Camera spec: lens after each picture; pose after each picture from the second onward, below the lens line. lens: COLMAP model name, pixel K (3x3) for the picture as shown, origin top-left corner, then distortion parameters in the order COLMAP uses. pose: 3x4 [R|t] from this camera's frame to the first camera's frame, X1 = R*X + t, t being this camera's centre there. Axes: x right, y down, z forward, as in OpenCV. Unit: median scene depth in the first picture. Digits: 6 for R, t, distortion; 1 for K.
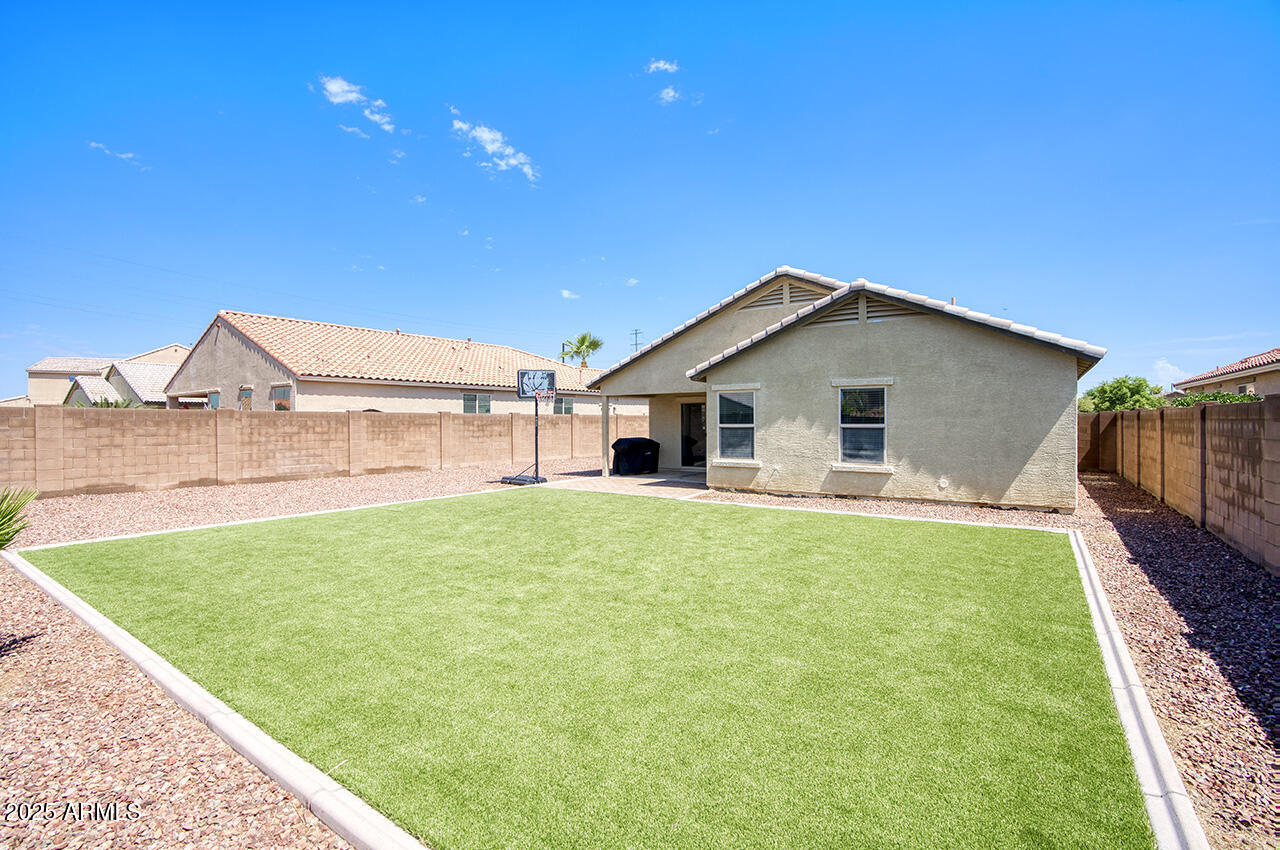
lens RADIAL K [[585.4, 0, 636.6], [0, 585.4, 424.4], [0, 0, 1]] dist [-0.047312, 0.002154]
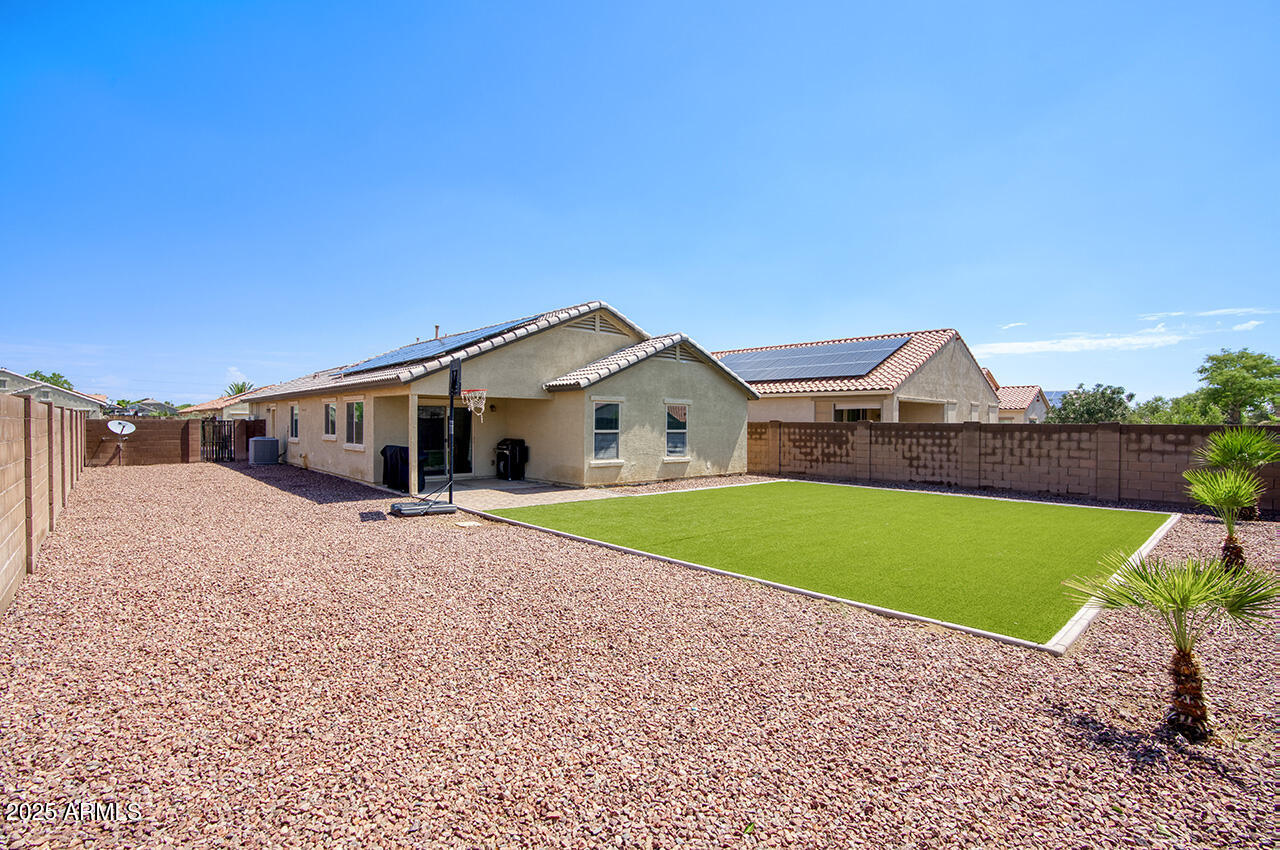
lens RADIAL K [[585.4, 0, 650.0], [0, 585.4, 427.8], [0, 0, 1]] dist [-0.047312, 0.002154]
pose [[0.225267, 0.000544, 0.974297, -1.459840], [-0.003421, 0.999994, 0.000232, -0.007960], [-0.974291, -0.003385, 0.225267, 0.986300]]
